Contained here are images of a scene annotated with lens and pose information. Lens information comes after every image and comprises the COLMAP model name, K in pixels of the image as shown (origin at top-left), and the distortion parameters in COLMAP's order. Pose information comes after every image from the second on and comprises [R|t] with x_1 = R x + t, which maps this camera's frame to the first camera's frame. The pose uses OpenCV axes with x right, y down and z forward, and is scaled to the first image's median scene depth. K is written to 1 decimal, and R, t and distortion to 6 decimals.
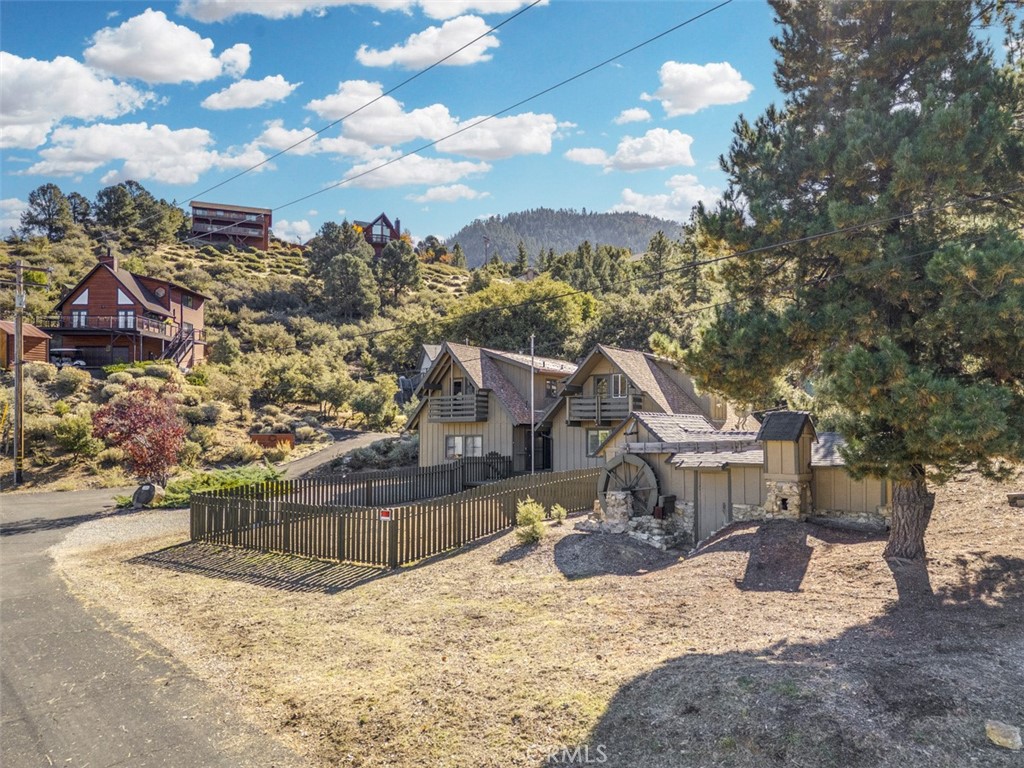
lens RADIAL K [[830.1, 0, 477.7], [0, 830.1, 397.0], [0, 0, 1]] dist [0.088174, -0.095478]
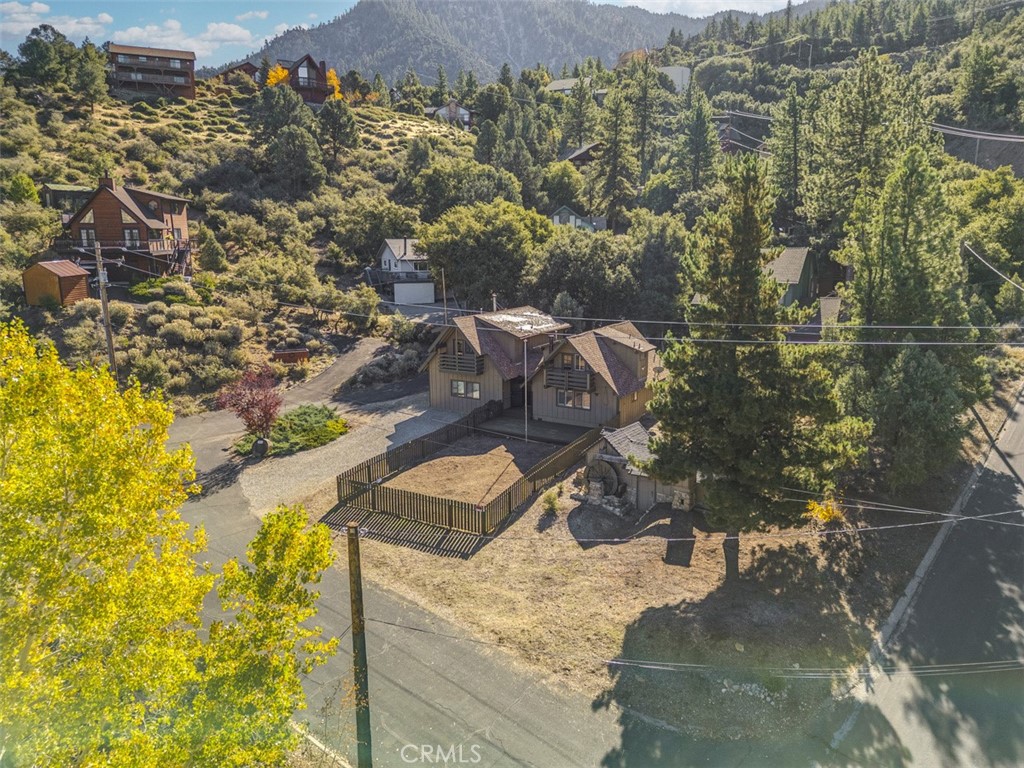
lens RADIAL K [[830.1, 0, 477.7], [0, 830.1, 397.0], [0, 0, 1]] dist [0.088174, -0.095478]
pose [[0.993640, -0.043241, 0.103975, -0.076356], [0.016717, 0.969745, 0.243547, -0.144419], [-0.111360, -0.240260, 0.964300, -0.194729]]
